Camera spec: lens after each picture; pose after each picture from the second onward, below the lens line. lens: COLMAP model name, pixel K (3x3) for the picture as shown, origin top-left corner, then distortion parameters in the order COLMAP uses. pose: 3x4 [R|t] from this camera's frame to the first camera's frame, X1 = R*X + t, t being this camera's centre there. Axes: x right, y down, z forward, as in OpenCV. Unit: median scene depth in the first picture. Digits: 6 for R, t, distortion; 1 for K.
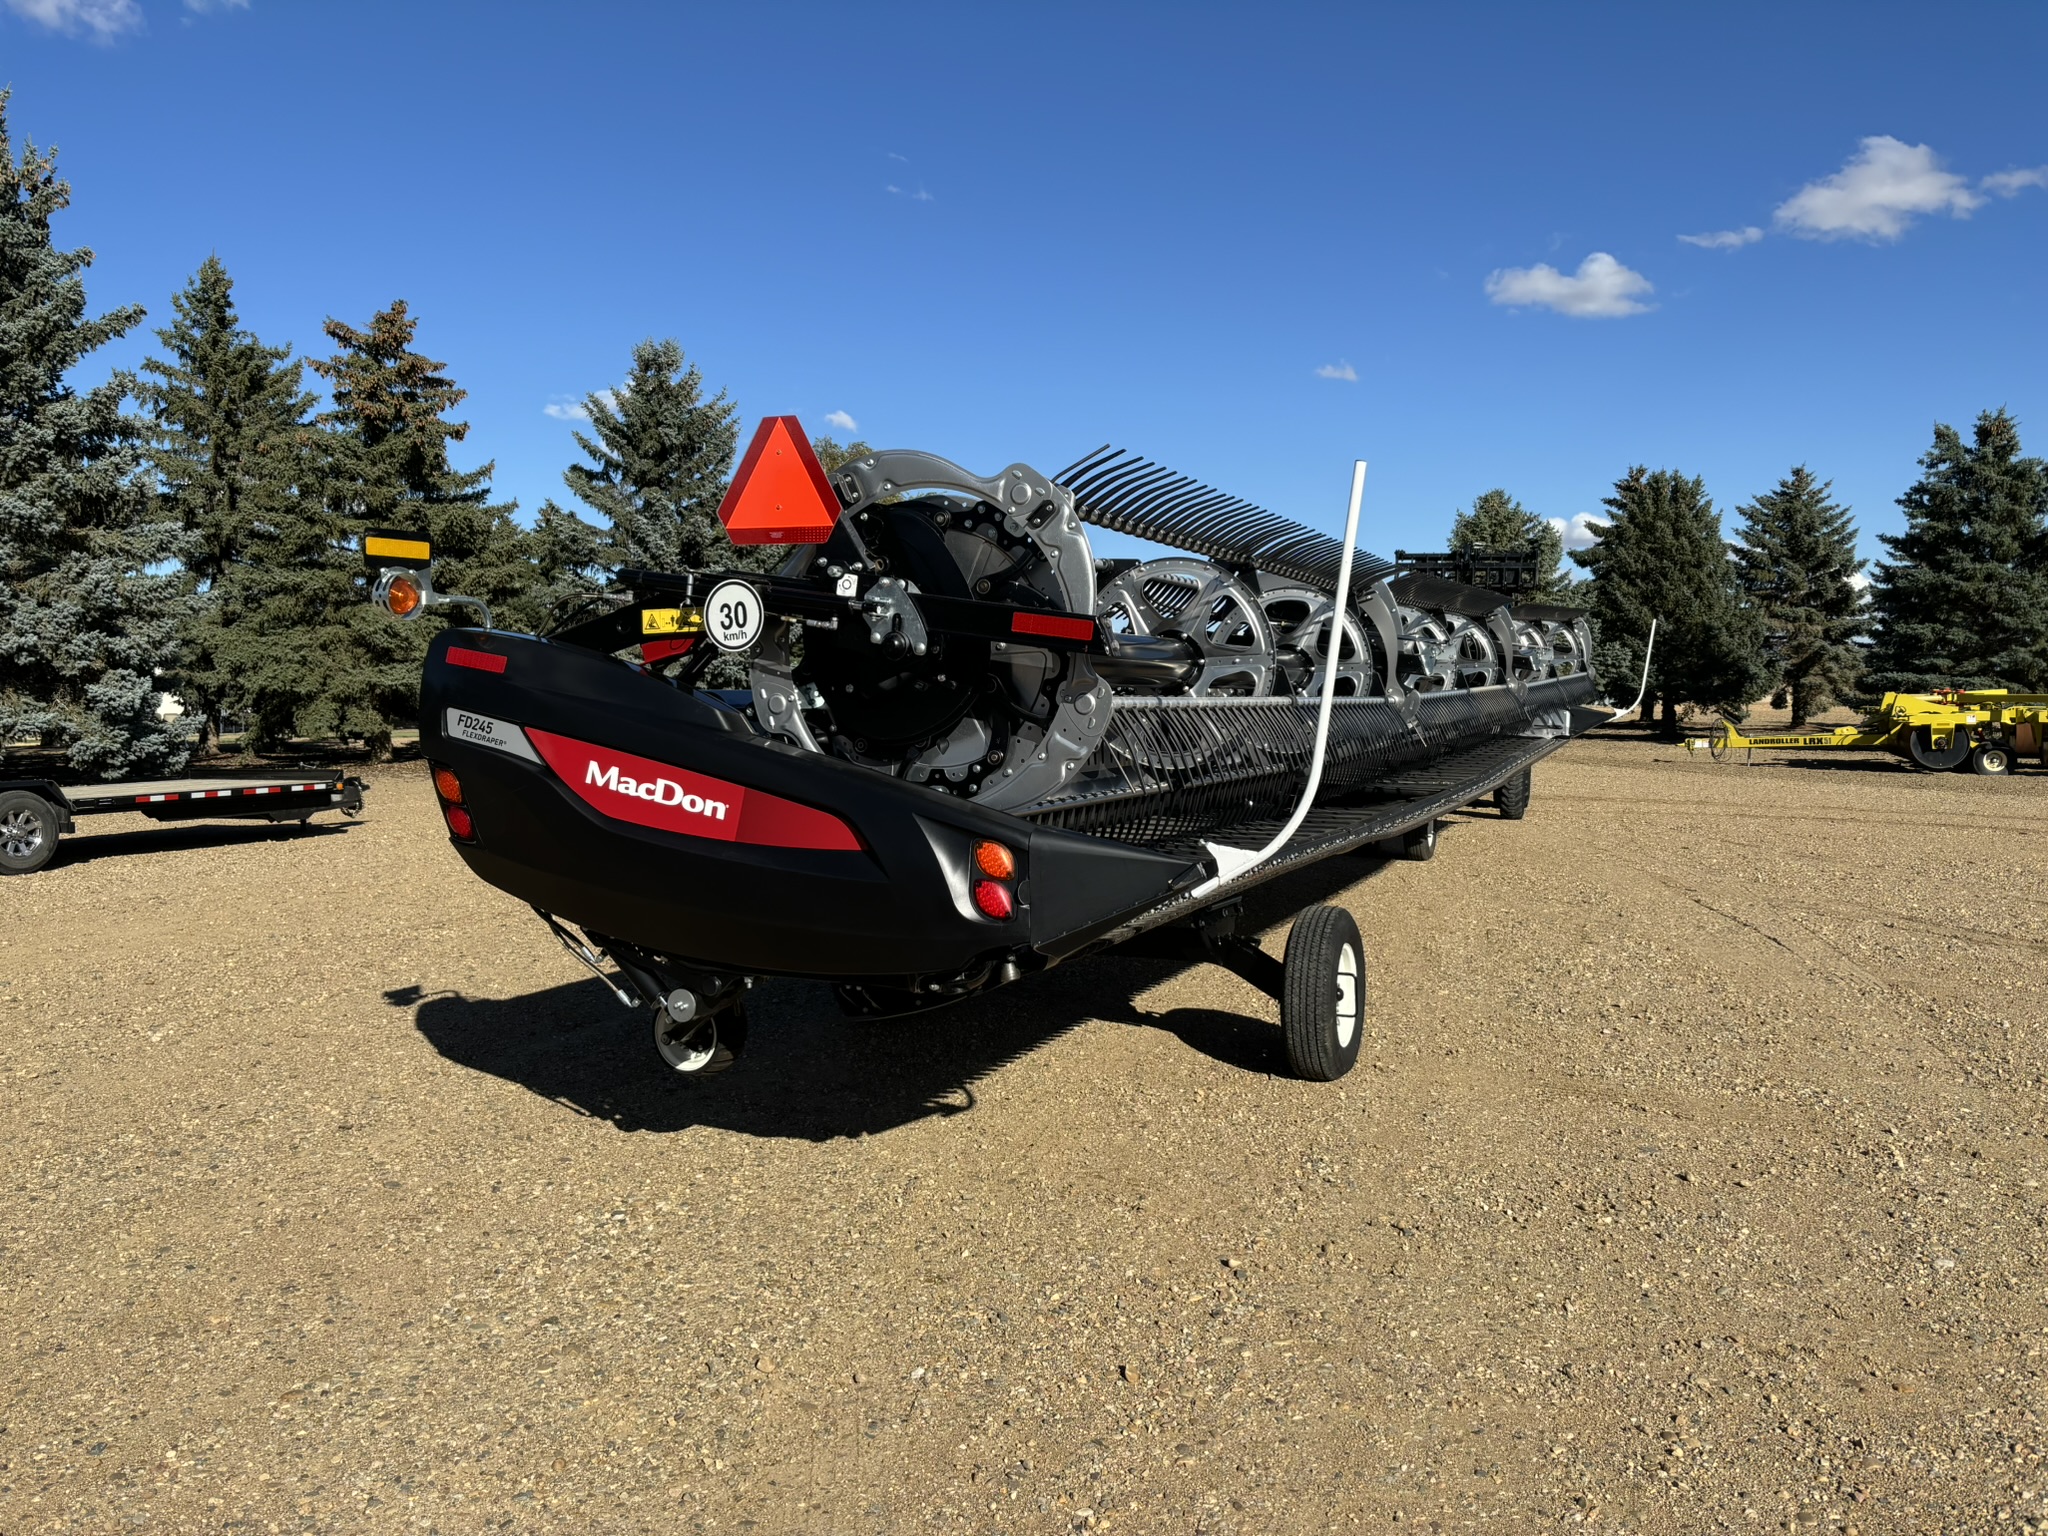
lens RADIAL K [[1570.4, 0, 1017.5], [0, 1570.4, 758.7], [0, 0, 1]] dist [0.014996, -0.003731]
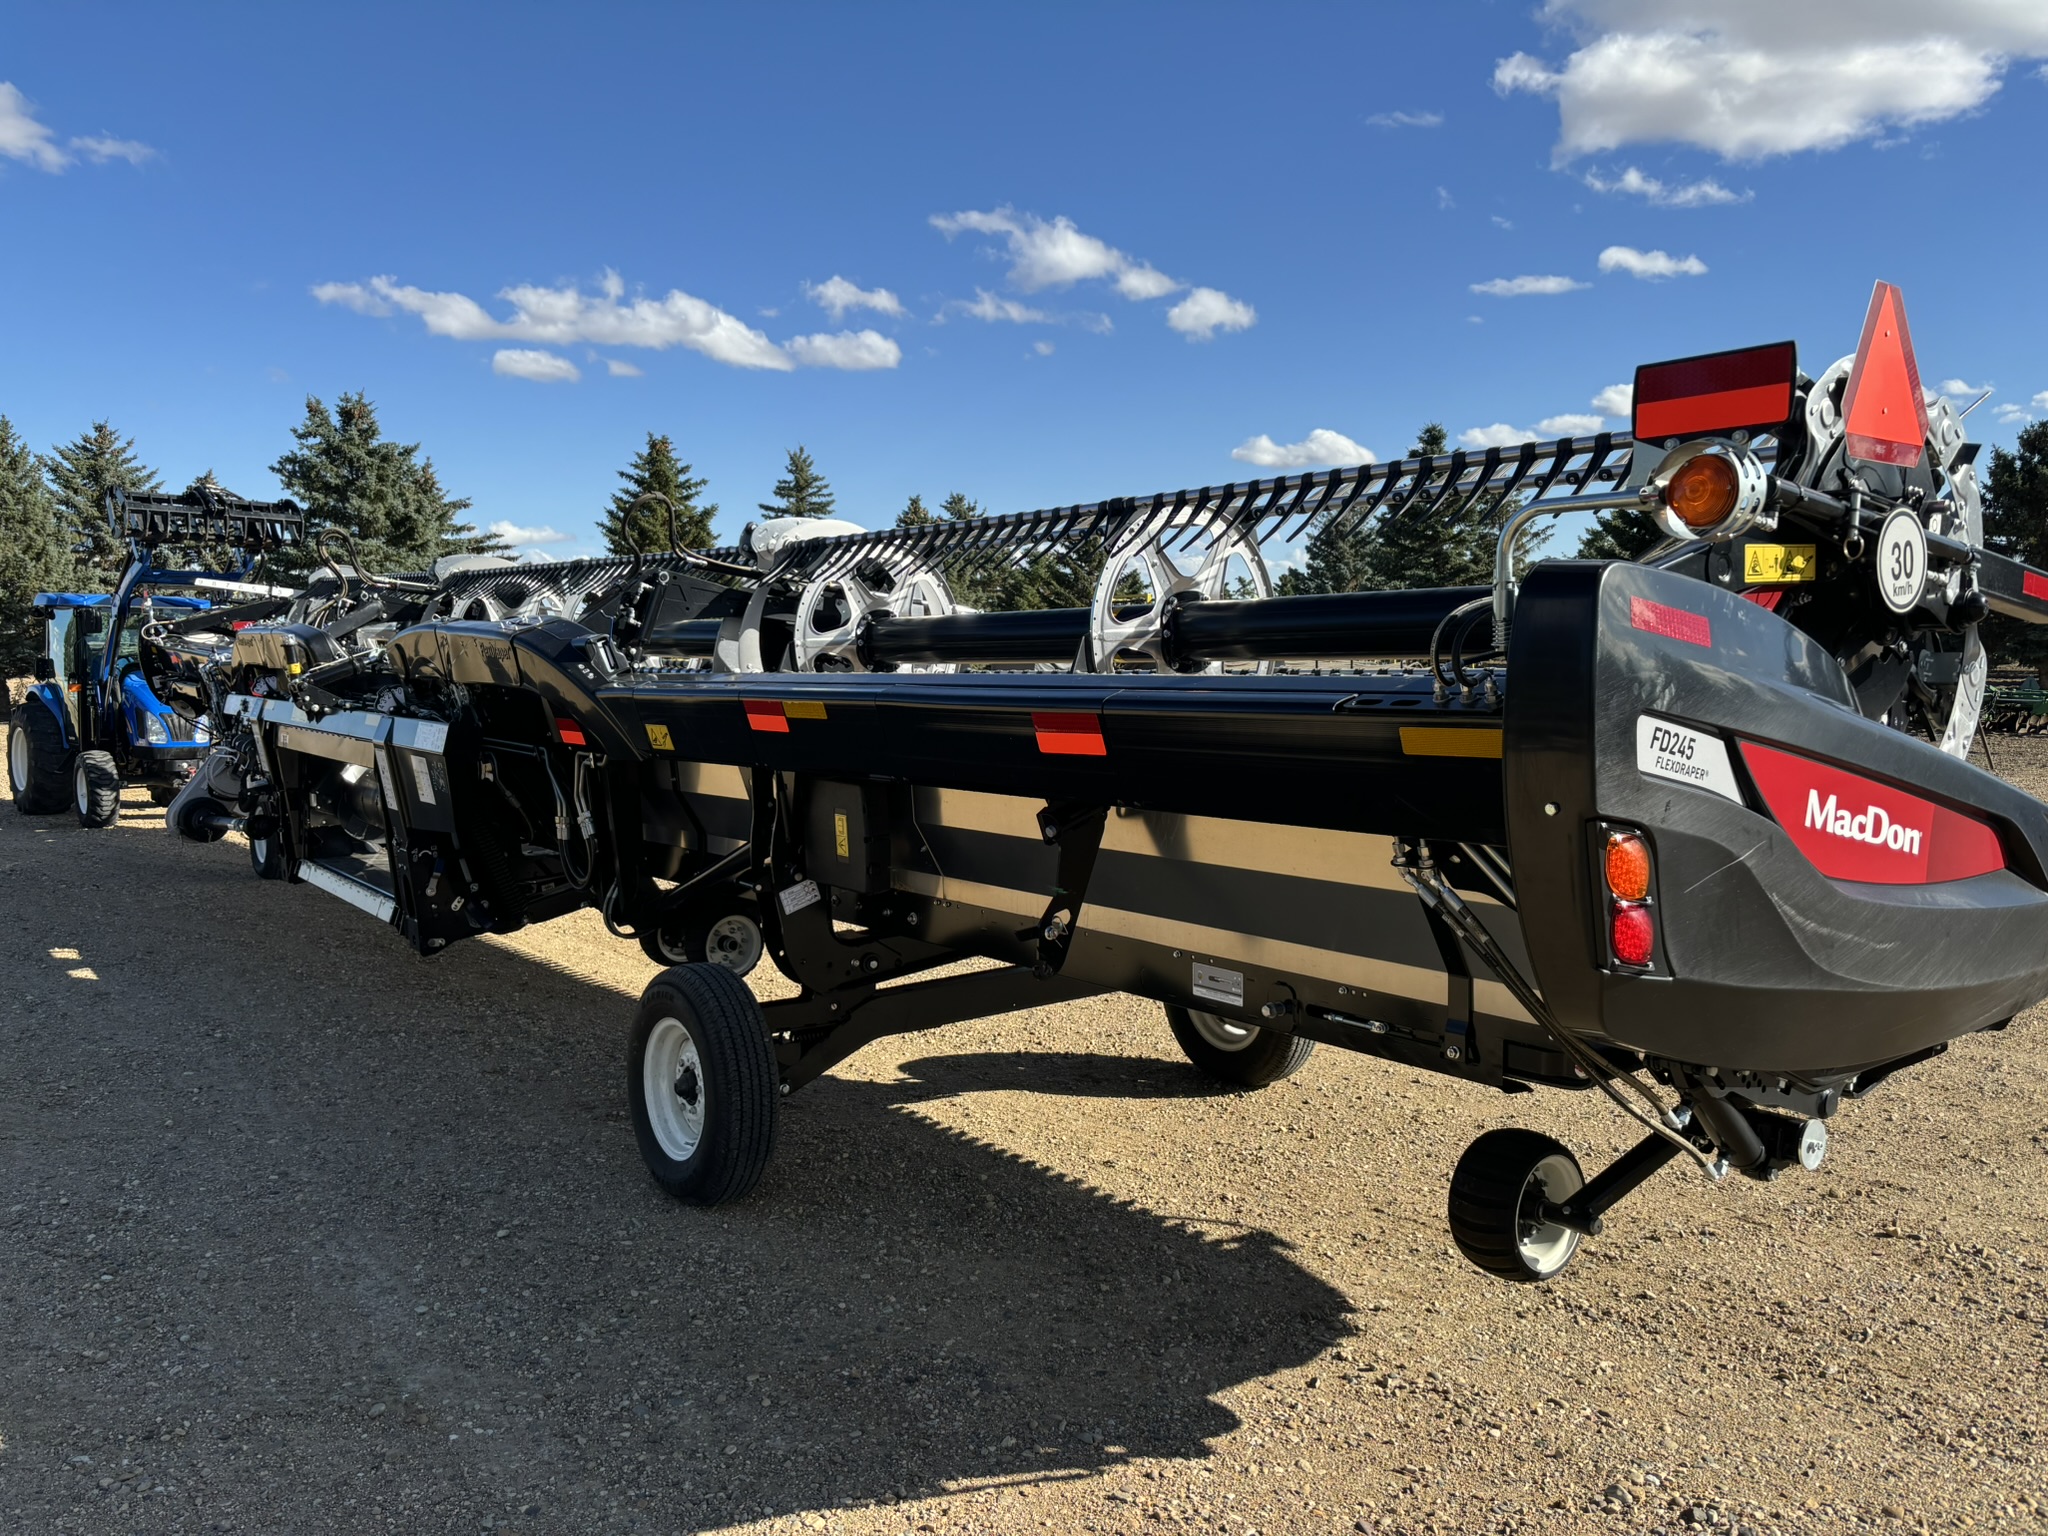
lens RADIAL K [[1570.4, 0, 1017.5], [0, 1570.4, 758.7], [0, 0, 1]] dist [0.014996, -0.003731]
pose [[0.478006, -0.071190, 0.875467, -0.742118], [0.054215, 0.997201, 0.051487, -0.045817], [-0.876682, 0.022852, 0.480528, 0.761363]]
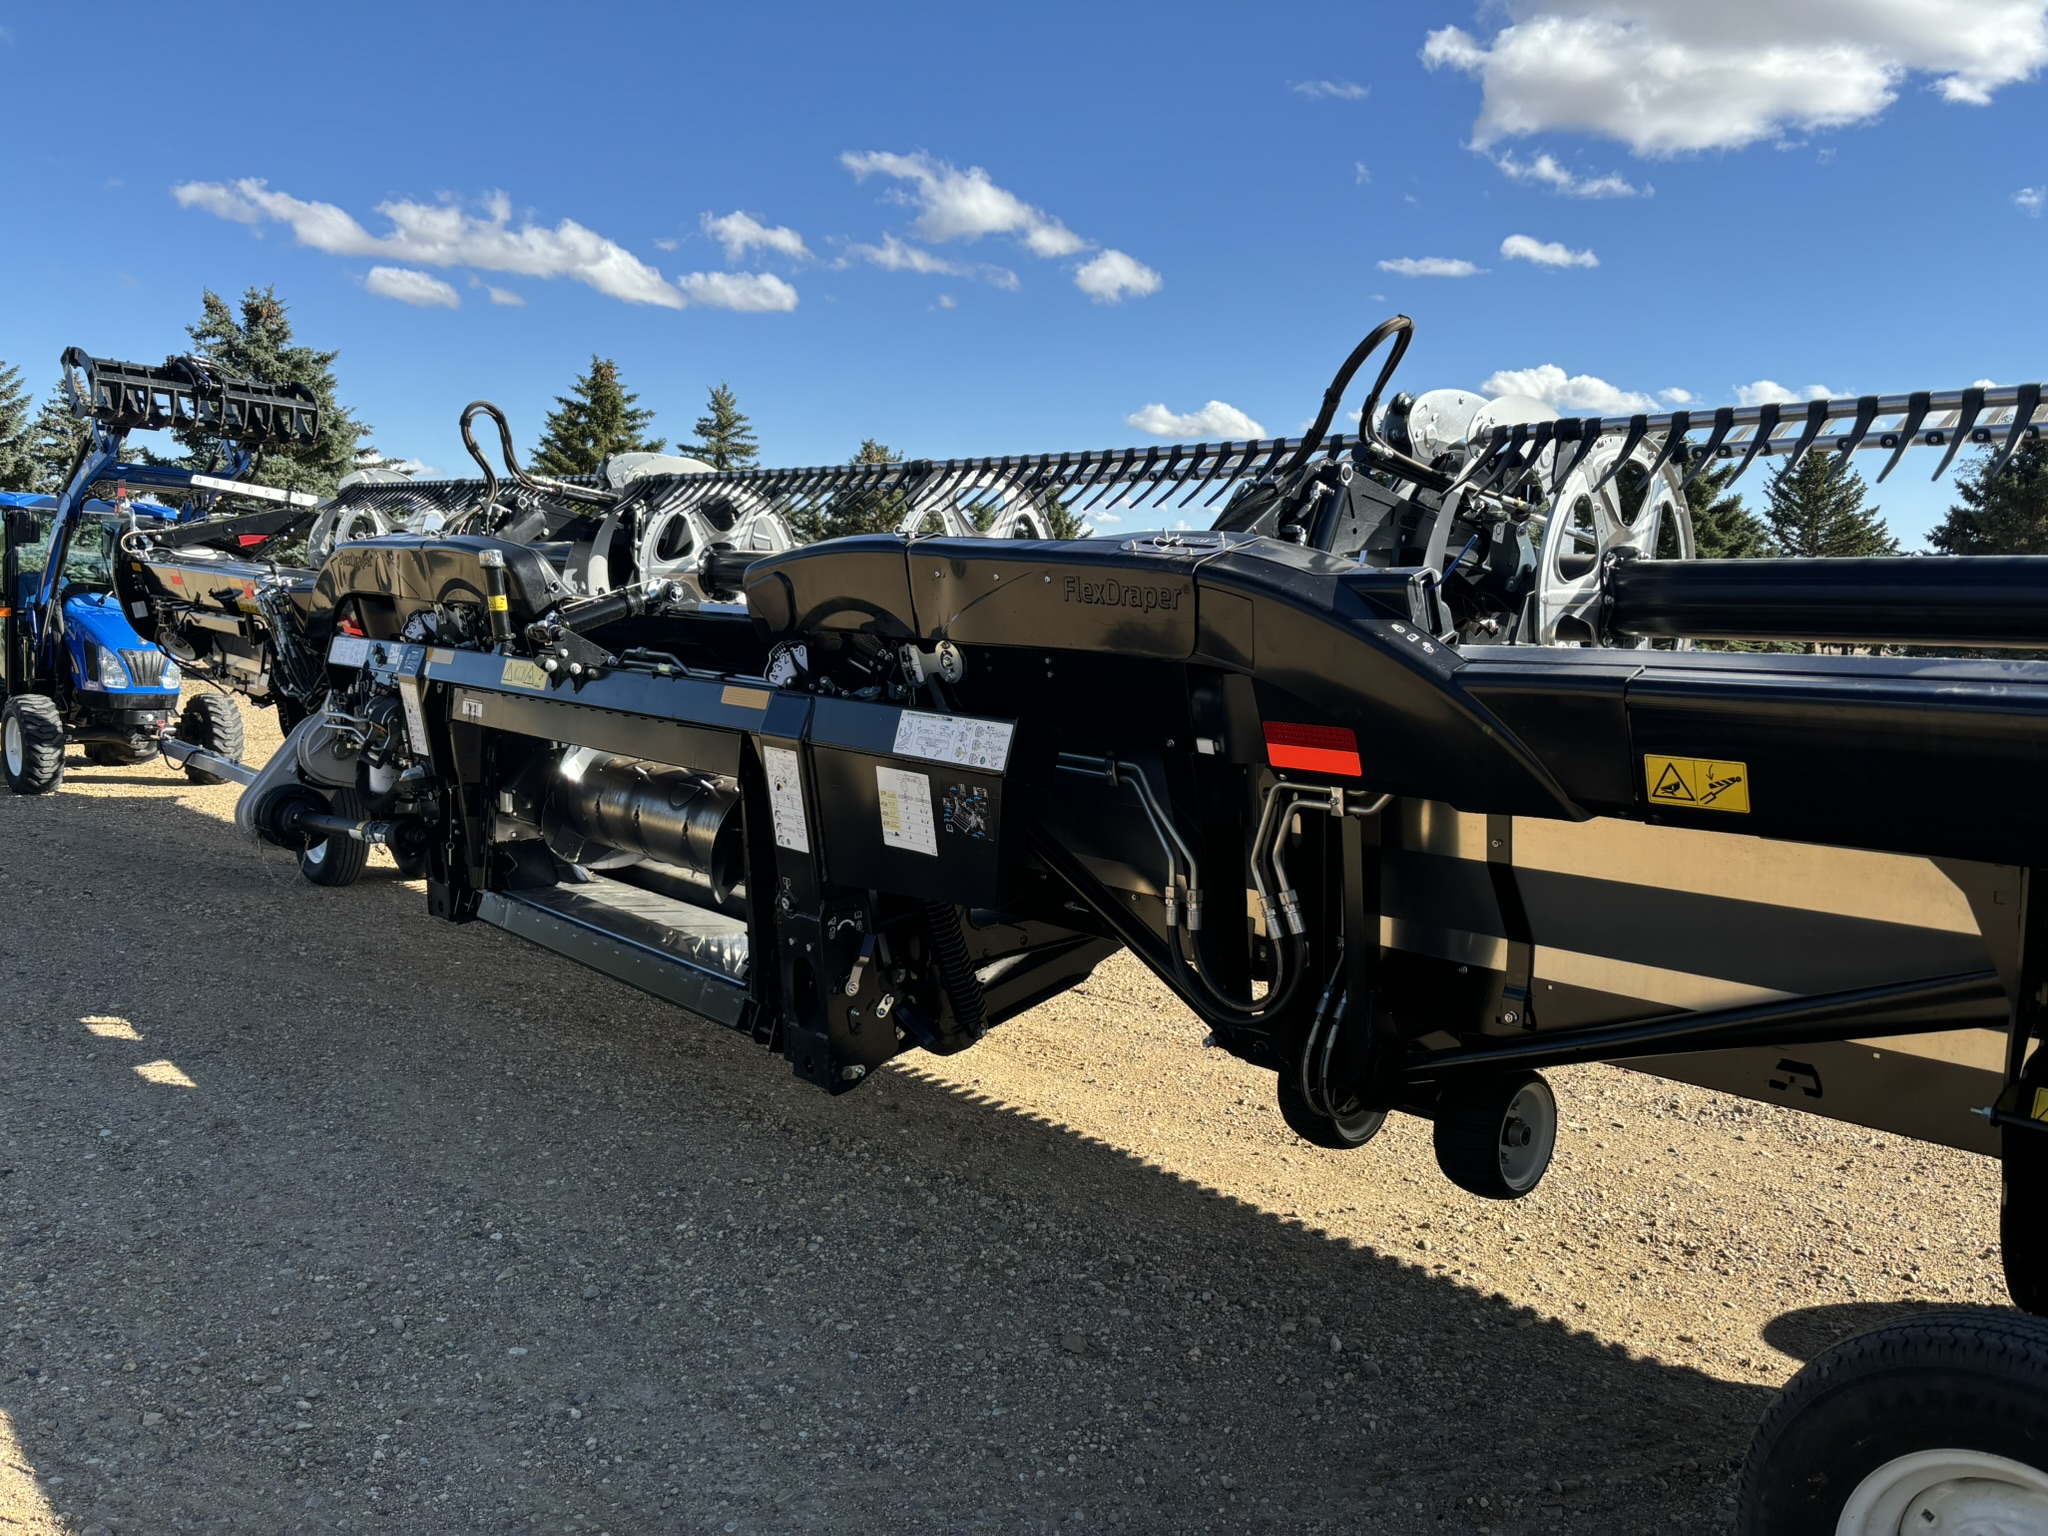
lens RADIAL K [[1565.6, 0, 987.8], [0, 1565.6, 765.5], [0, 0, 1]] dist [-0.024708, 0.072806]
pose [[0.410285, -0.080120, 0.908431, -0.479881], [0.012118, 0.996524, 0.082416, -0.070497], [-0.911877, -0.022806, 0.409830, 1.508660]]
